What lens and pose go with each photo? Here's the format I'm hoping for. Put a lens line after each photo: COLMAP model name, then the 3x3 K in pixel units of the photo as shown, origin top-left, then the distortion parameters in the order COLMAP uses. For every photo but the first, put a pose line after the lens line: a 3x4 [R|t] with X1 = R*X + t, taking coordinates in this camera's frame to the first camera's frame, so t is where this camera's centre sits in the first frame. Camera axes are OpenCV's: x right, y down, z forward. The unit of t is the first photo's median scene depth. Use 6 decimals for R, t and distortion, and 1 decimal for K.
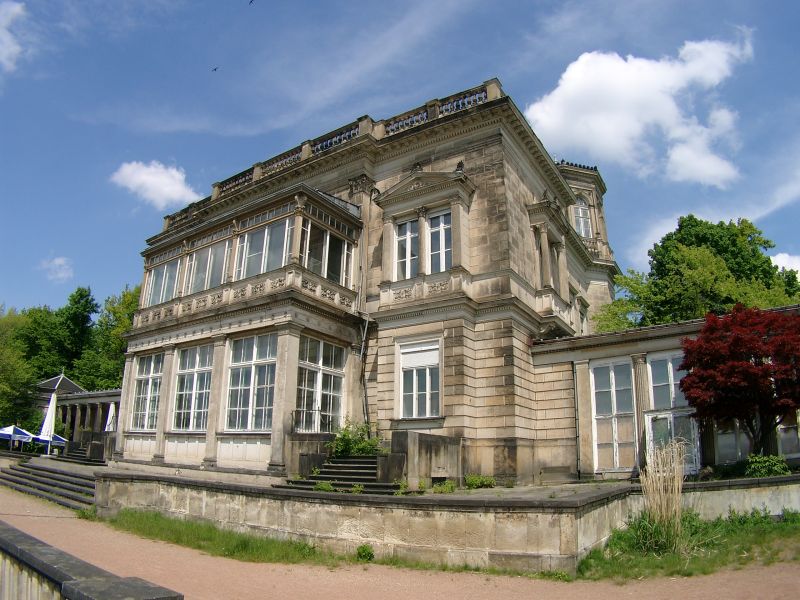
lens RADIAL K [[533.4, 0, 400.7], [0, 533.4, 315.8], [0, 0, 1]] dist [-0.254767, 0.068697]
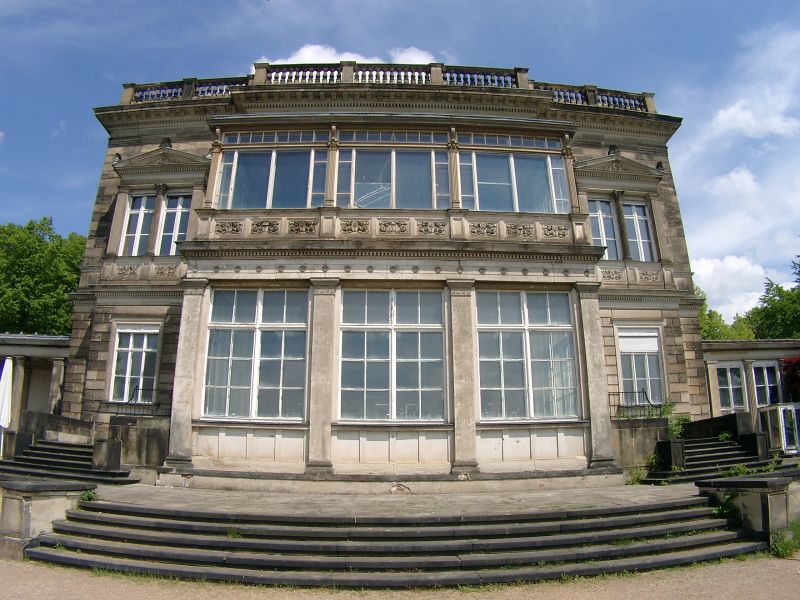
lens RADIAL K [[533.4, 0, 400.7], [0, 533.4, 315.8], [0, 0, 1]] dist [-0.254767, 0.068697]
pose [[0.824145, 0.147446, 0.546850, -0.800649], [-0.143196, 0.988395, -0.050692, 0.132976], [-0.547979, -0.036530, 0.835694, 0.454948]]
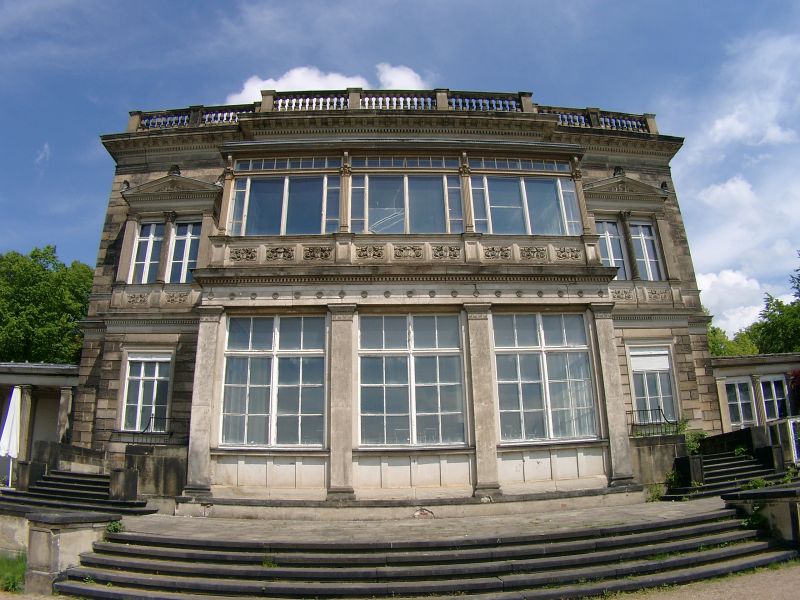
lens RADIAL K [[533.4, 0, 400.7], [0, 533.4, 315.8], [0, 0, 1]] dist [-0.254767, 0.068697]
pose [[0.823946, 0.158028, 0.544188, -0.823569], [-0.124347, 0.987343, -0.098445, 0.137697], [-0.552857, 0.013445, 0.833168, 0.469014]]
